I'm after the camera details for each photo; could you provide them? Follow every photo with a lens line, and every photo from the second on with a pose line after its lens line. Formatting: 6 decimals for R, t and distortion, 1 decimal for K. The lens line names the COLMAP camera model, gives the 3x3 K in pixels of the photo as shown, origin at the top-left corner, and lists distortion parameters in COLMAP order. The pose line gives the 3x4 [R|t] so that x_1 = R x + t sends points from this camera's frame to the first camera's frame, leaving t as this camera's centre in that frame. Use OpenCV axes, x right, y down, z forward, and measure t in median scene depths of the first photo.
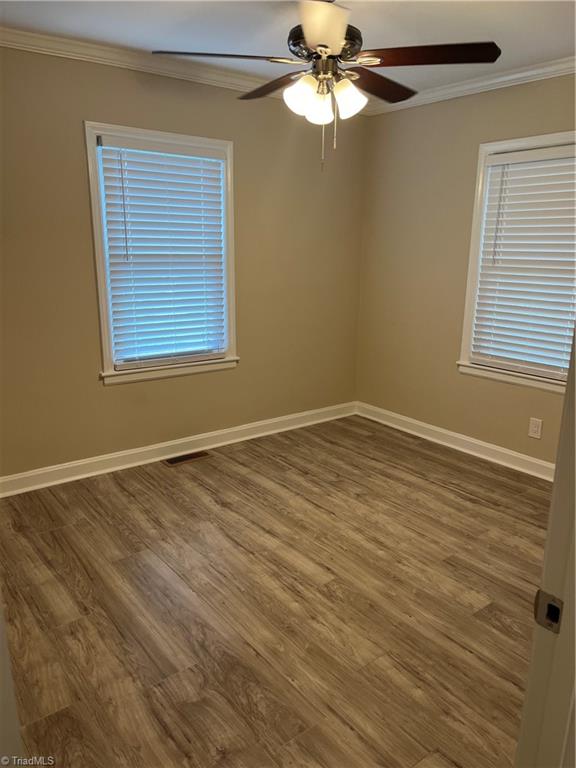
lens RADIAL K [[568.4, 0, 288.7], [0, 568.4, 380.3], [0, 0, 1]] dist [0.034877, -0.043633]
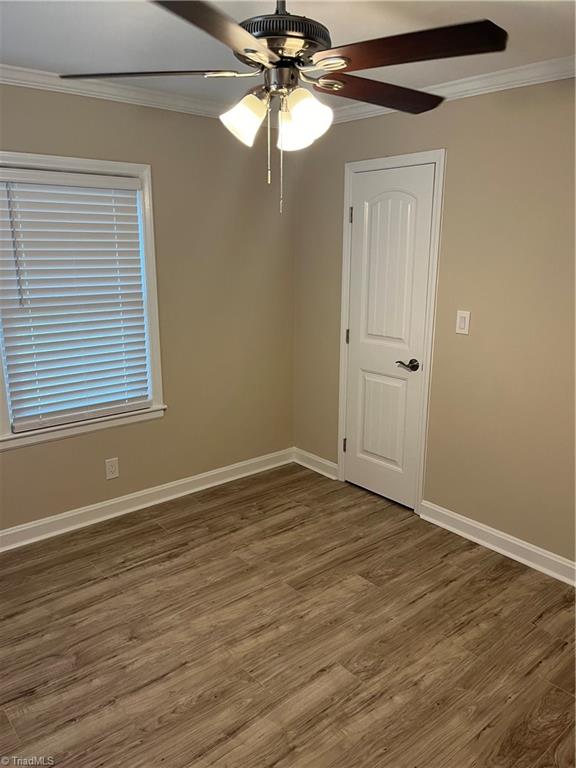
lens RADIAL K [[568.4, 0, 305.6], [0, 568.4, 381.4], [0, 0, 1]] dist [0.034877, -0.043633]
pose [[-0.036481, -0.246496, 0.968457, -0.671482], [0.236179, 0.939522, 0.248028, -0.306788], [-0.971025, 0.237777, 0.023943, 0.915007]]
